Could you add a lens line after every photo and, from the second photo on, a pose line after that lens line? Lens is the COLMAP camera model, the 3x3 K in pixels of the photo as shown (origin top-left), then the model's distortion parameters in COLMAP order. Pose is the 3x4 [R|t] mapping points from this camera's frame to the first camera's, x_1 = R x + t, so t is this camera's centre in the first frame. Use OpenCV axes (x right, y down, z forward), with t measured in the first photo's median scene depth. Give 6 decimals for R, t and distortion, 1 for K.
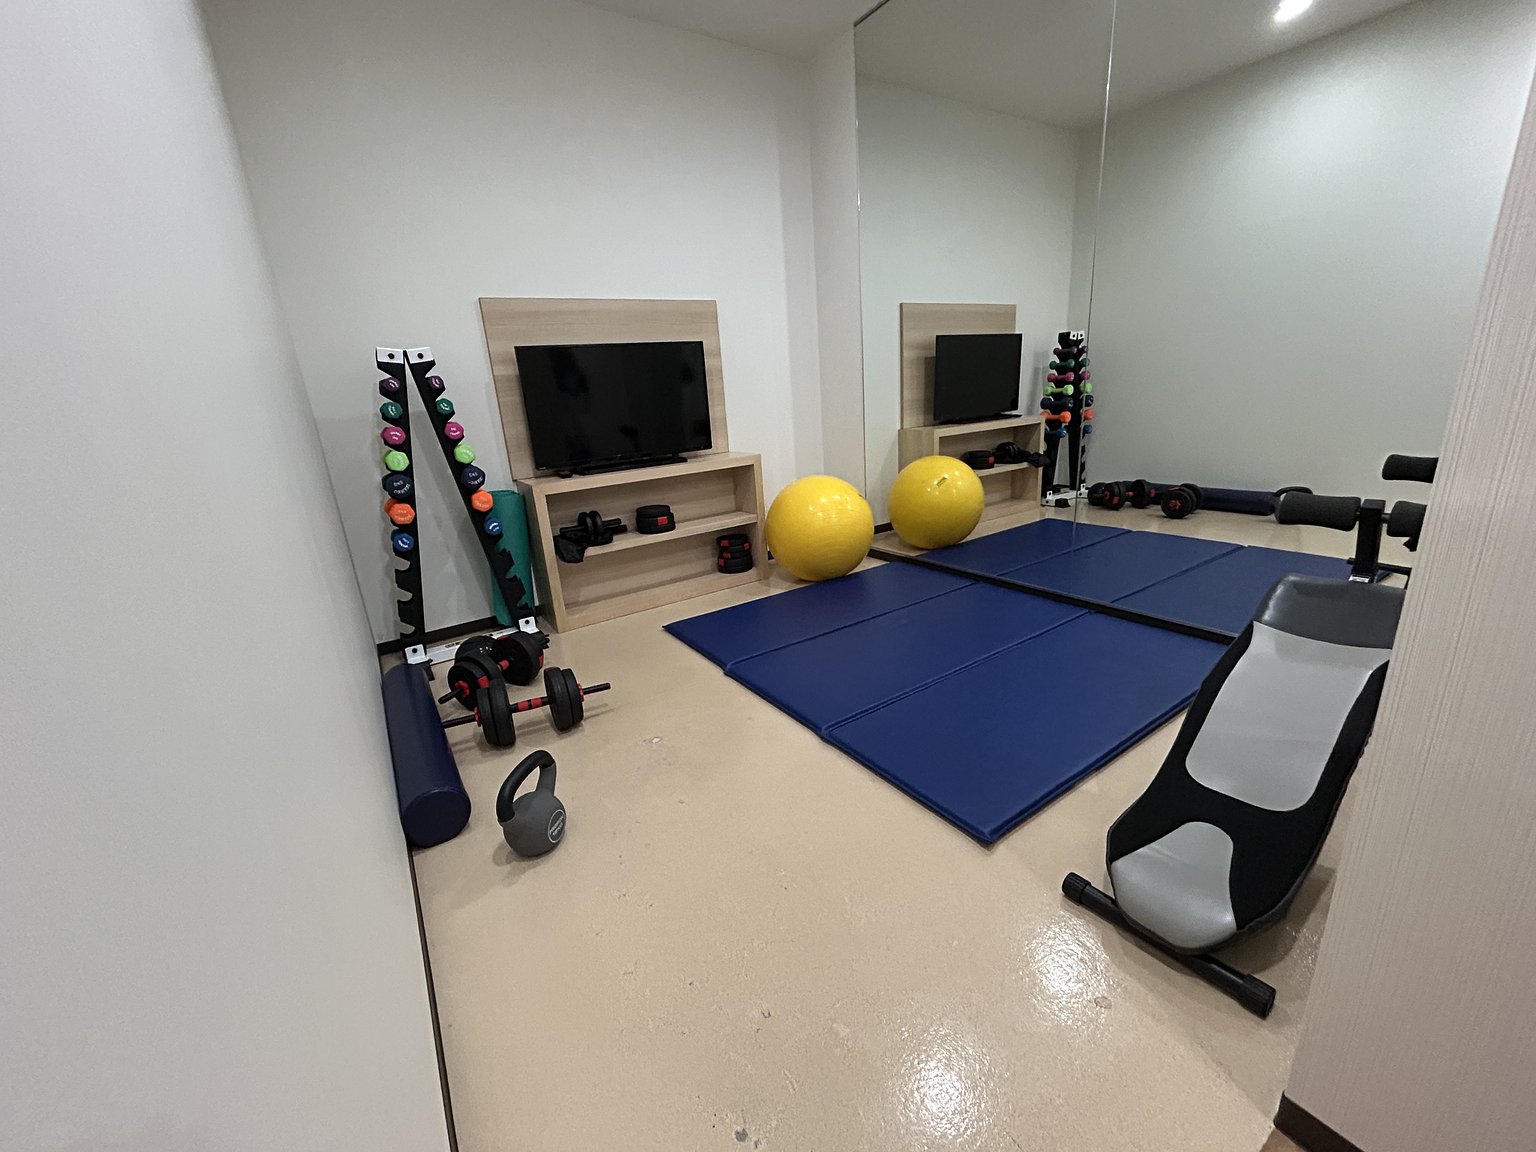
lens RADIAL K [[617.3, 0, 772.0], [0, 617.3, 571.0], [0, 0, 1]] dist [0.000319, 0.000072]
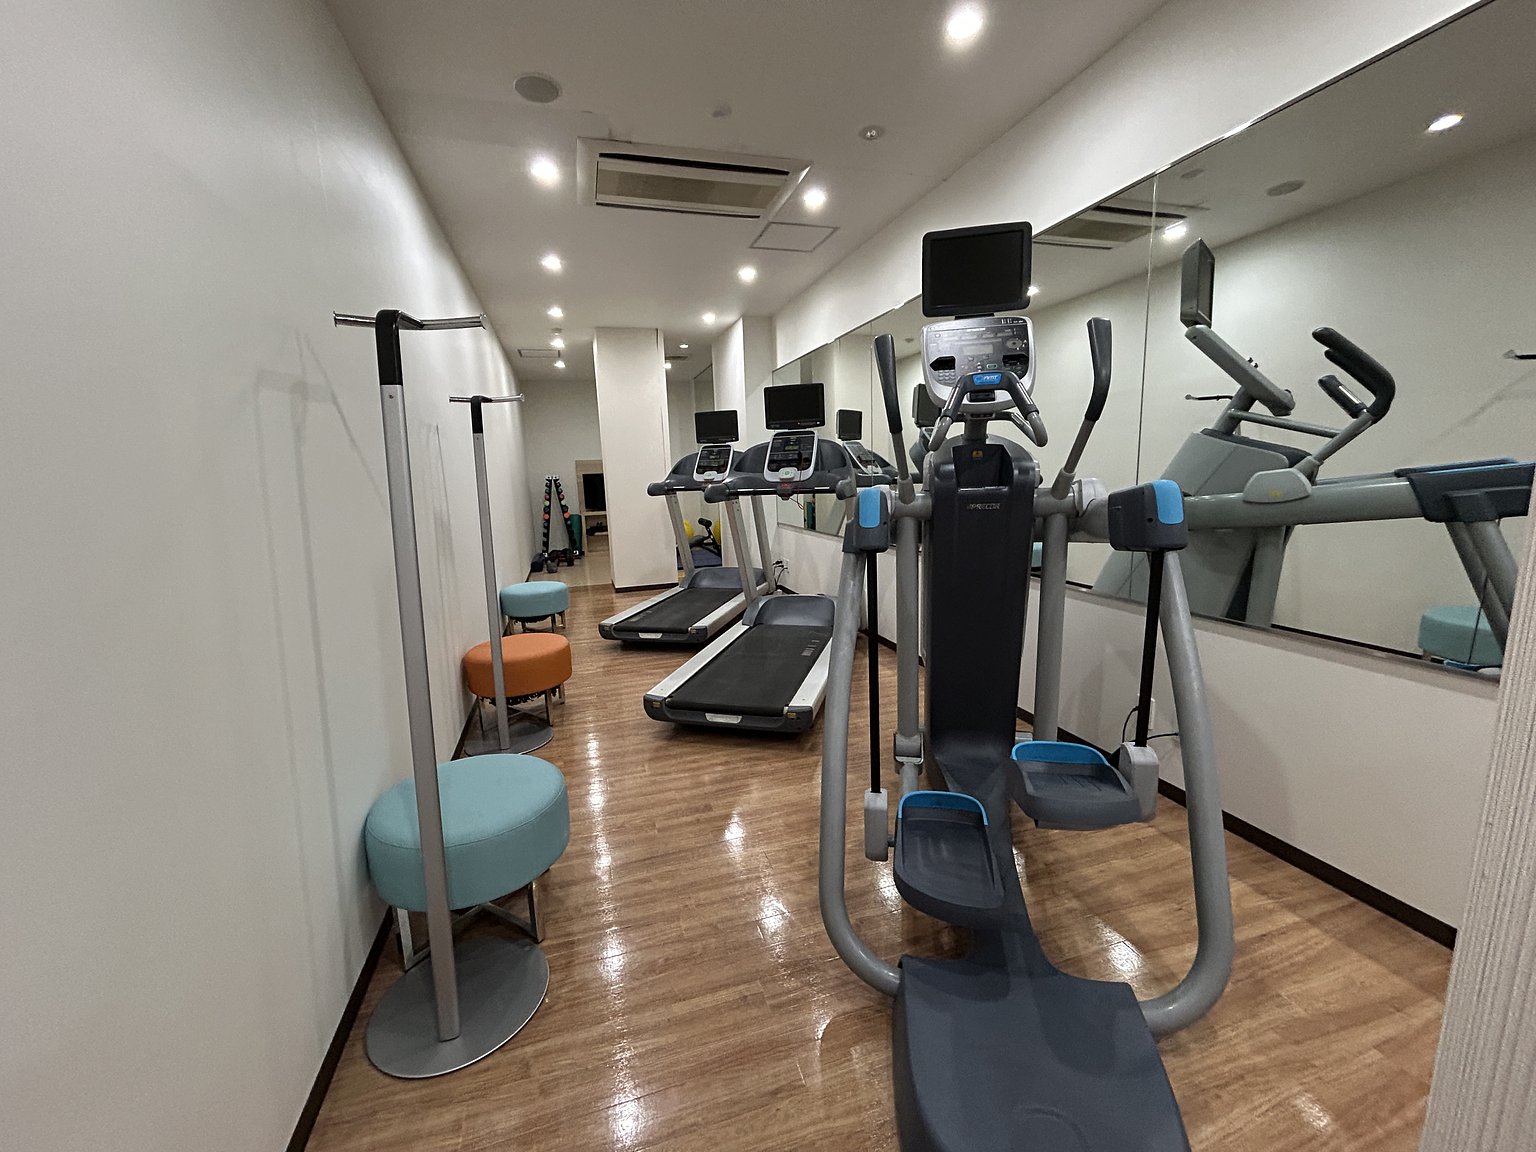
lens RADIAL K [[617.3, 0, 760.7], [0, 617.3, 578.9], [0, 0, 1]] dist [0.000319, 0.000072]
pose [[0.962702, 0.079163, -0.258724, 1.655817], [-0.107044, 0.989657, -0.095499, 0.498346], [0.248488, 0.119632, 0.961219, -2.246668]]
